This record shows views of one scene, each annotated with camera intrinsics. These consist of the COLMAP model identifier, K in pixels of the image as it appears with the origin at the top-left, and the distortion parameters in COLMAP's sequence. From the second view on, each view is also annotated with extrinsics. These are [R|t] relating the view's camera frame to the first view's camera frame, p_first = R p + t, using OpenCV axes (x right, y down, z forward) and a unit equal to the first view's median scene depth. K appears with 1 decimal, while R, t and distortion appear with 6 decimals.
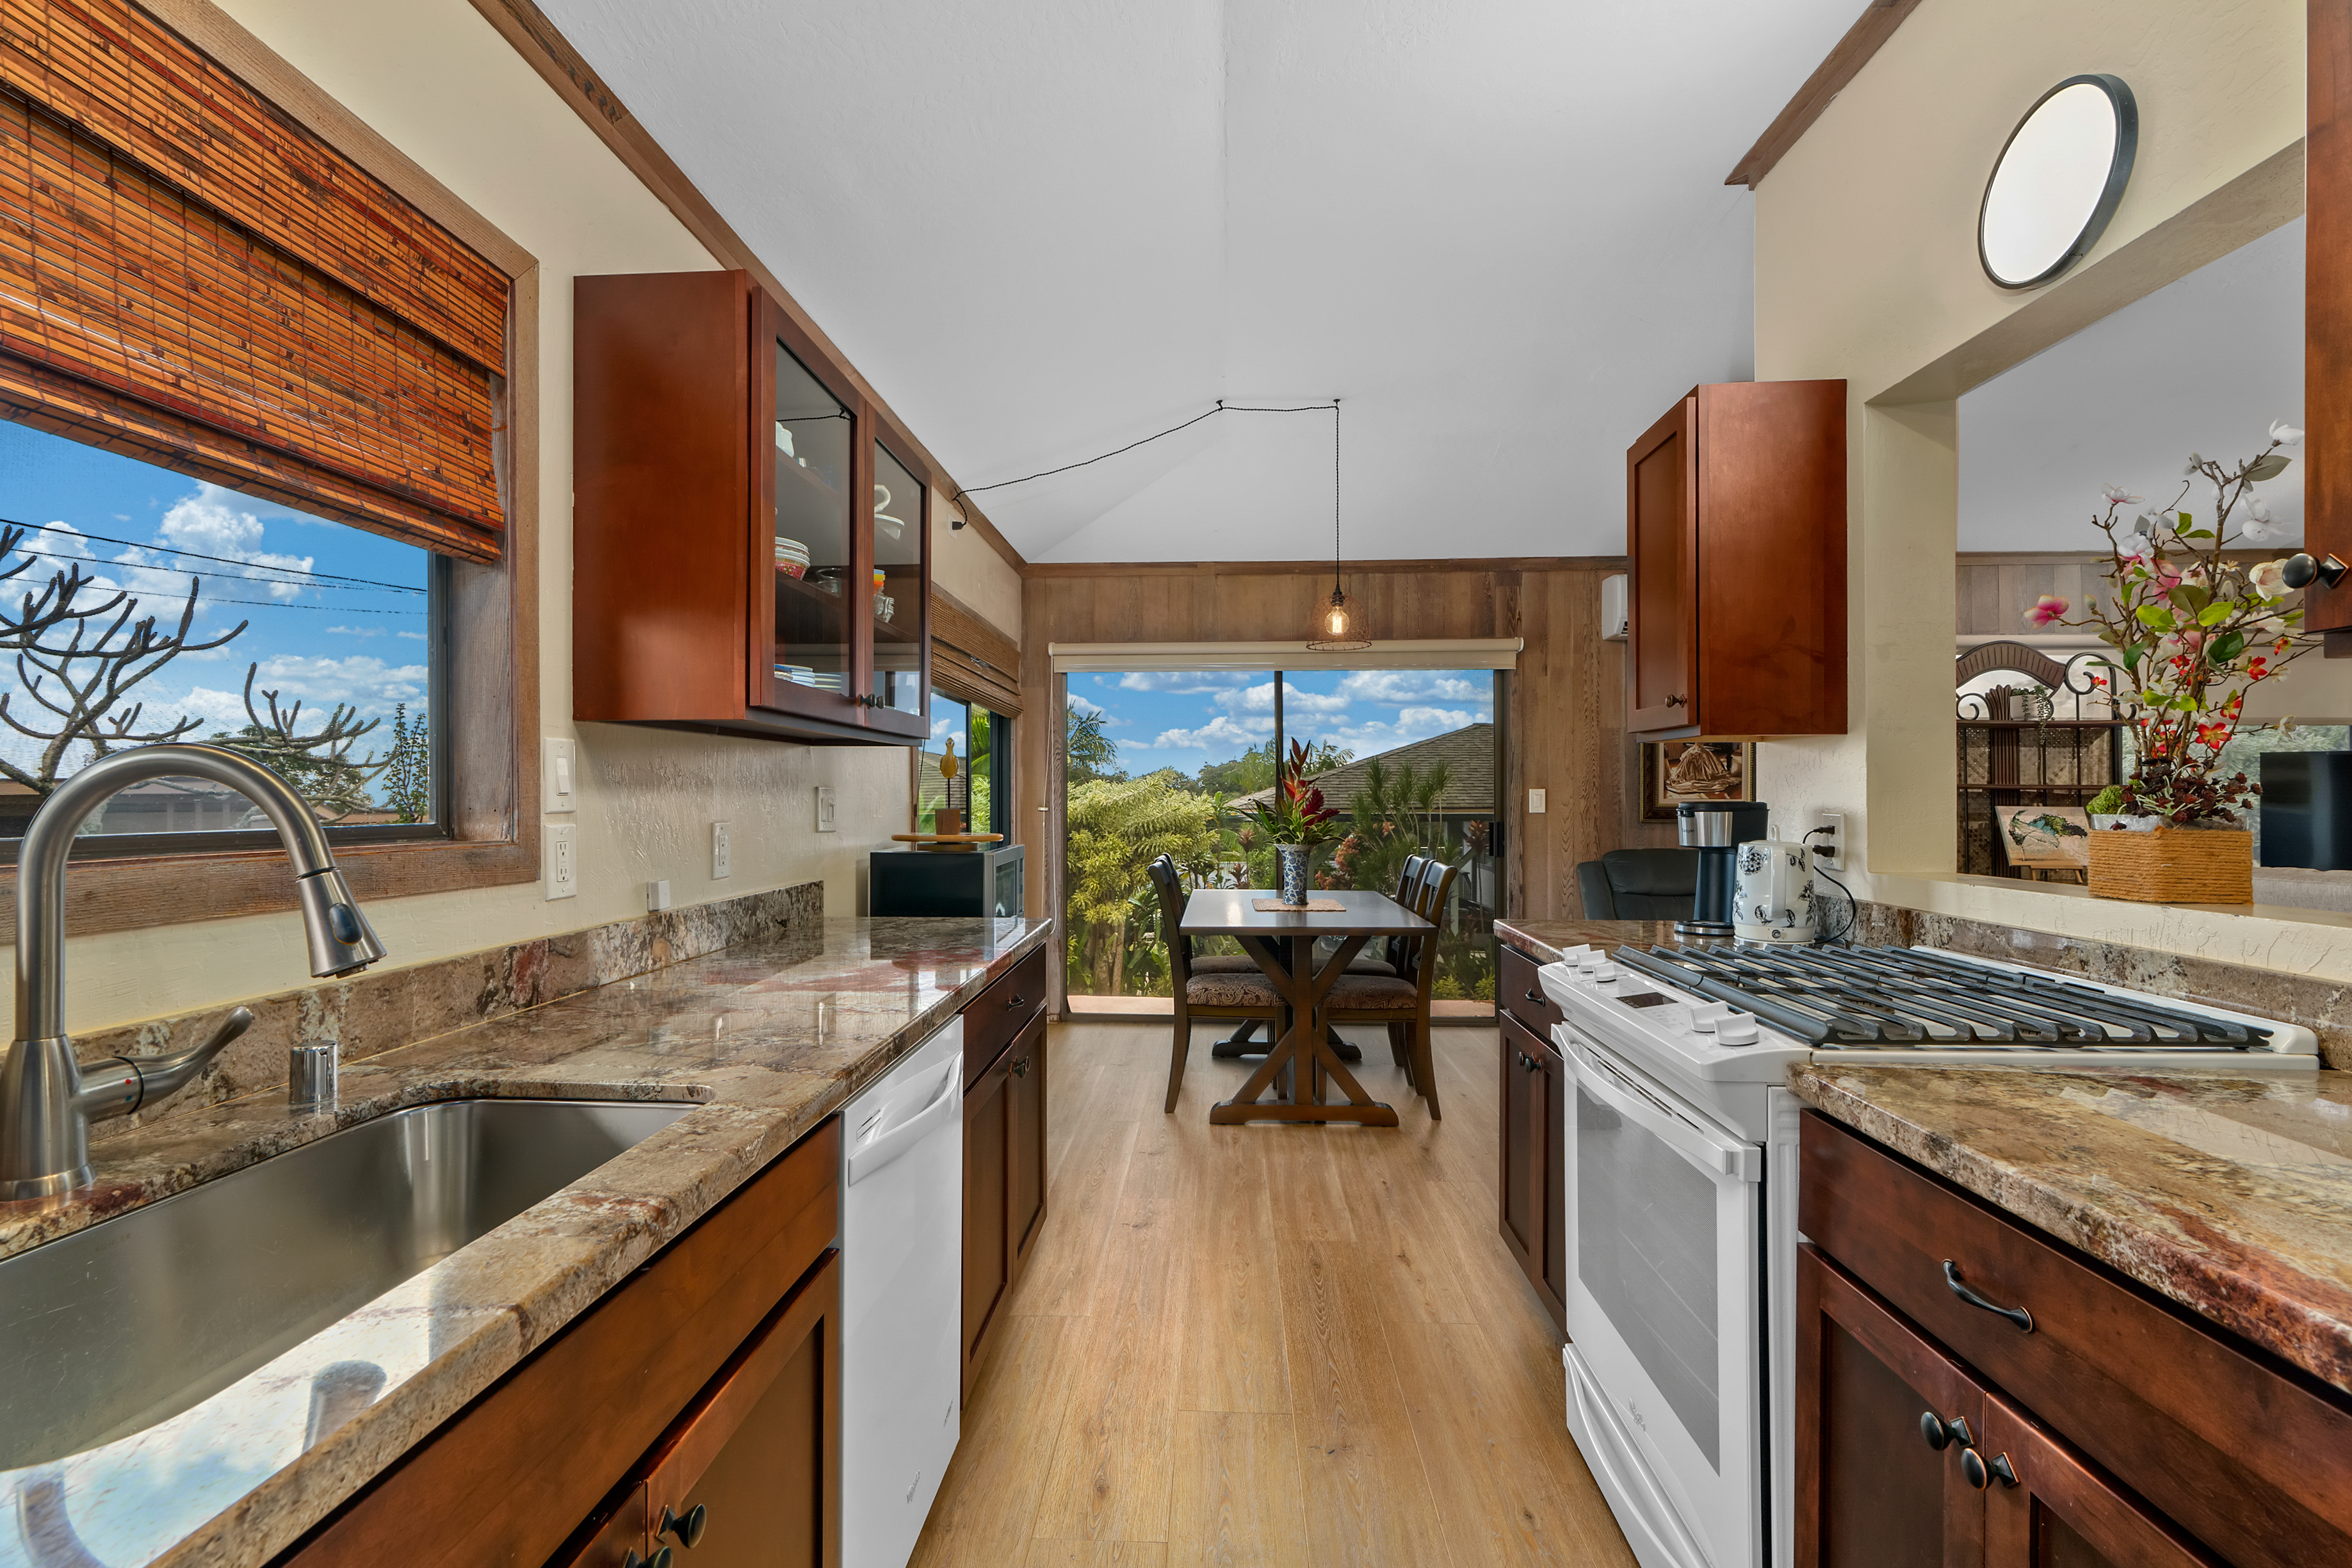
lens RADIAL K [[1059.8, 0, 1173.7], [0, 1059.8, 789.0], [0, 0, 1]] dist [0.014811, -0.003889]
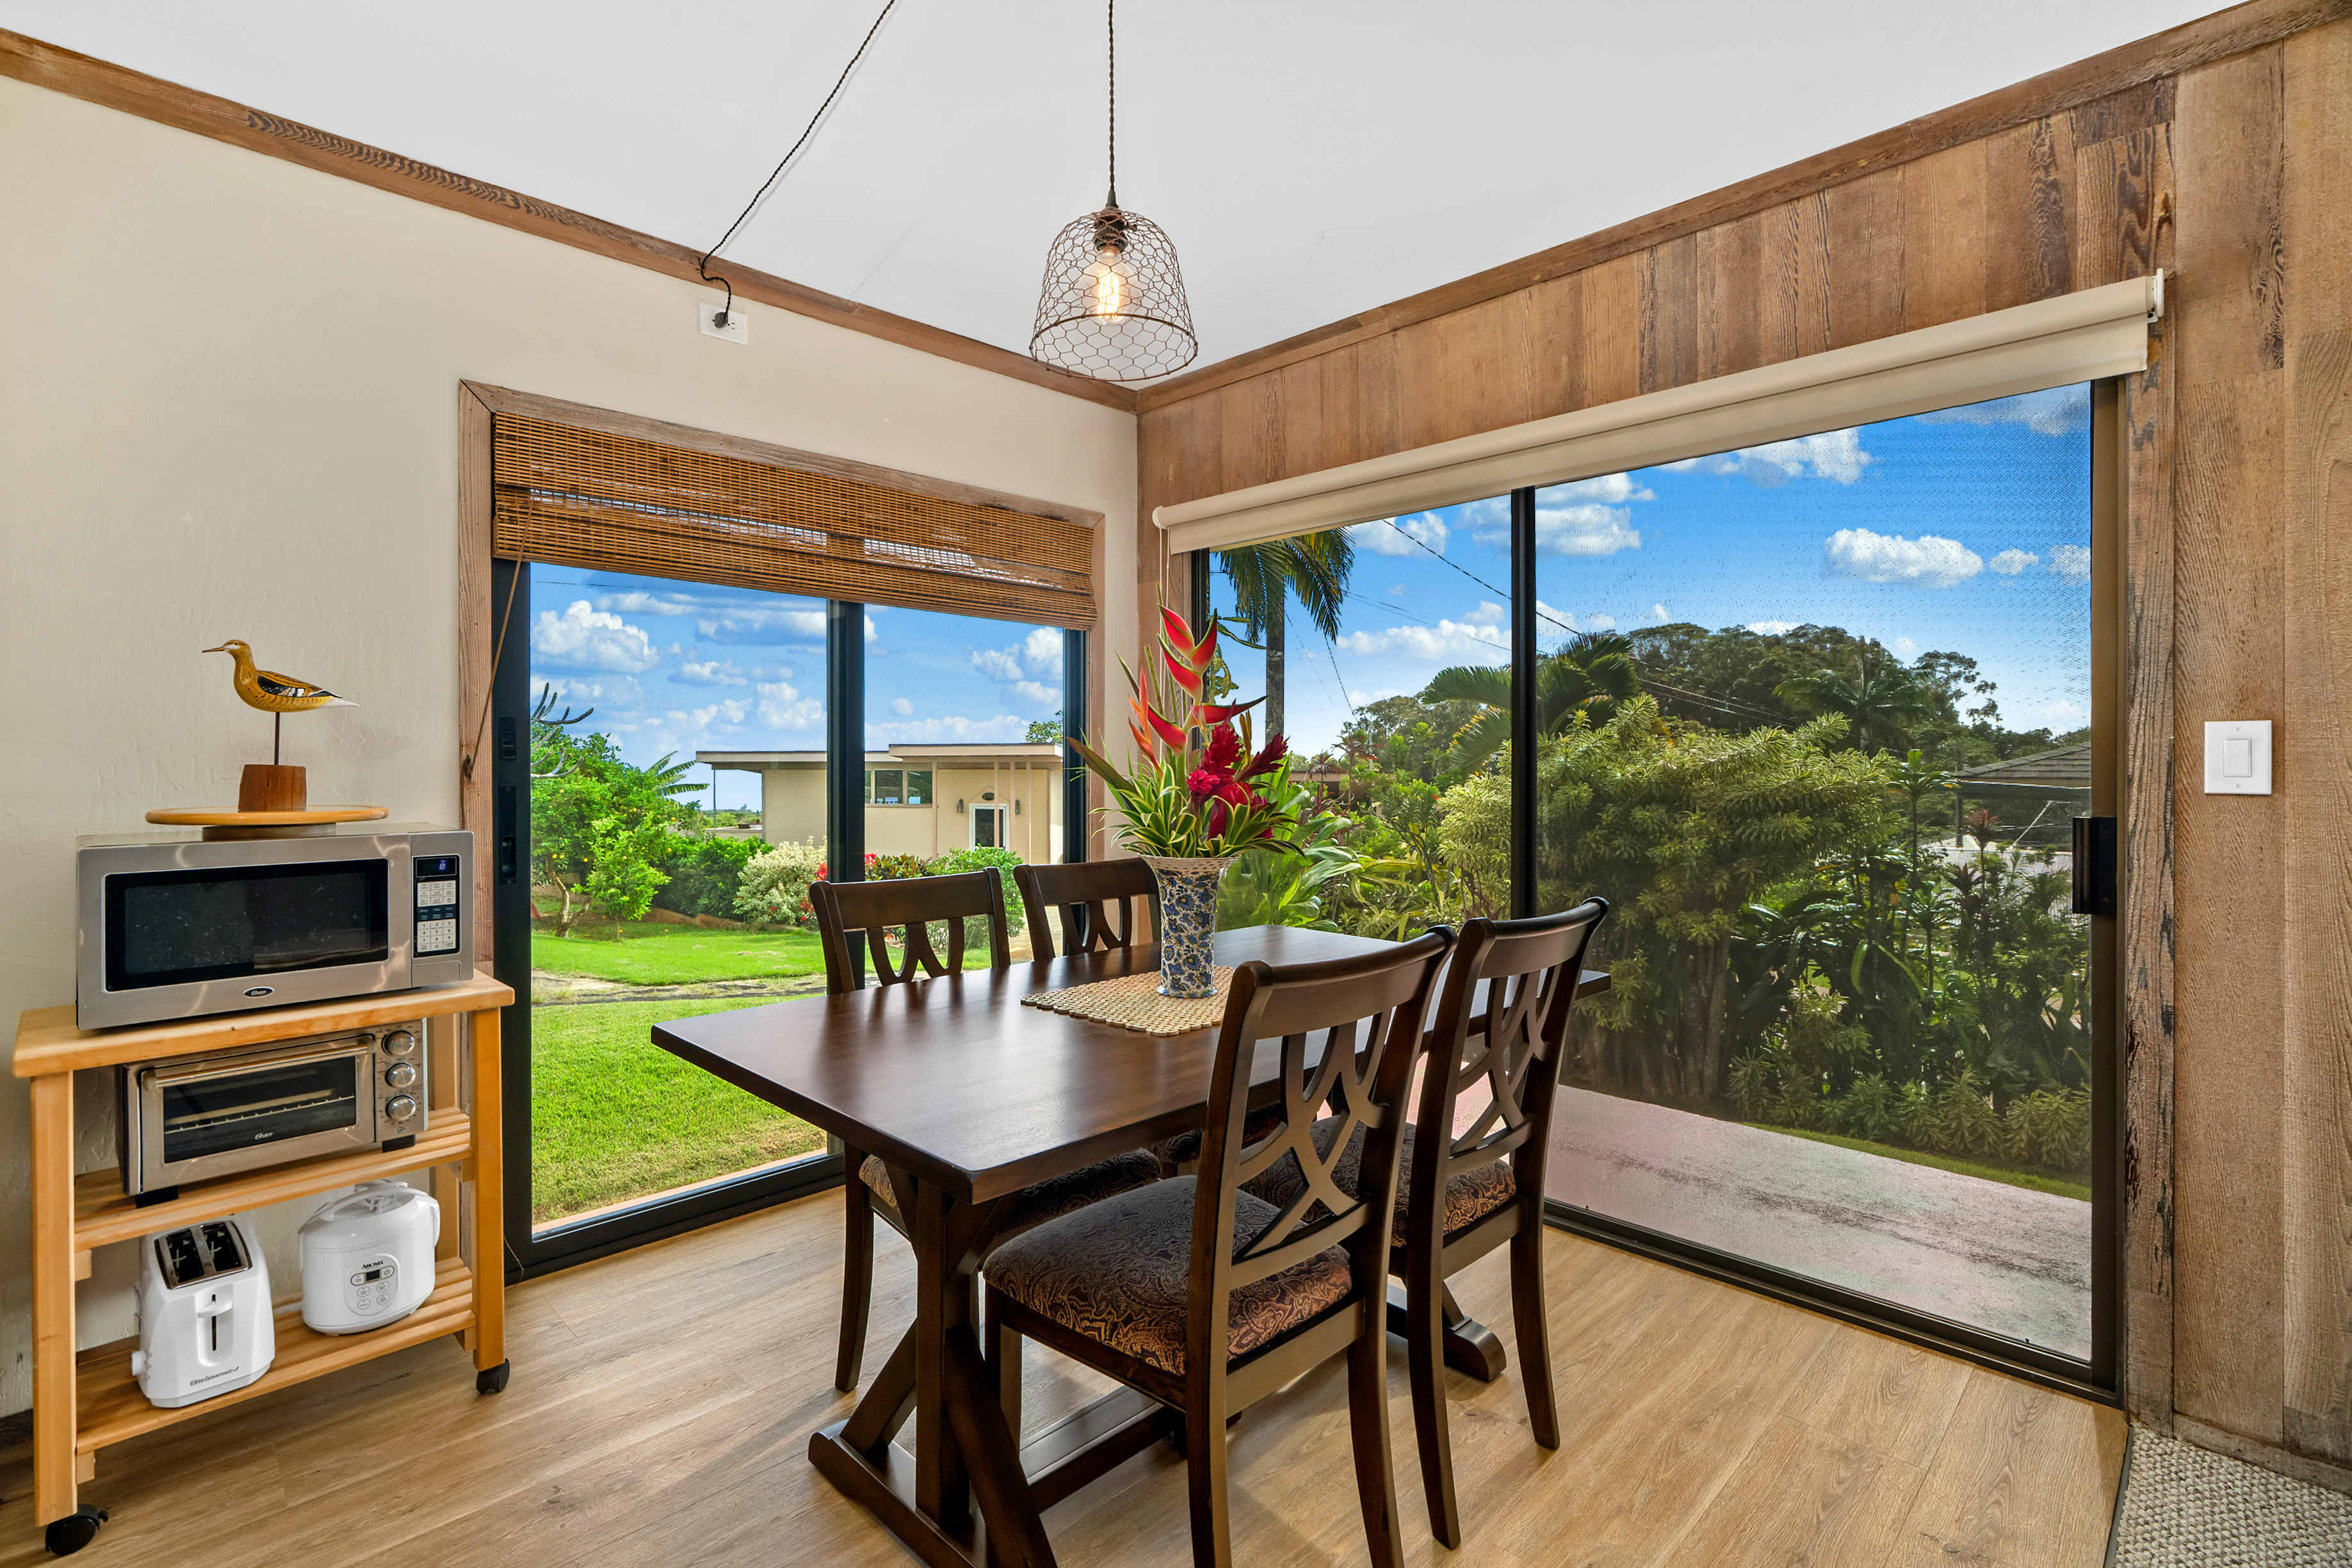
lens RADIAL K [[1059.8, 0, 1219.9], [0, 1059.8, 749.7], [0, 0, 1]] dist [0.014811, -0.003889]
pose [[0.742755, -0.005359, -0.669542, 0.330908], [0.002849, 0.999984, -0.004844, 0.009830], [0.669558, 0.001690, 0.742758, 0.547611]]
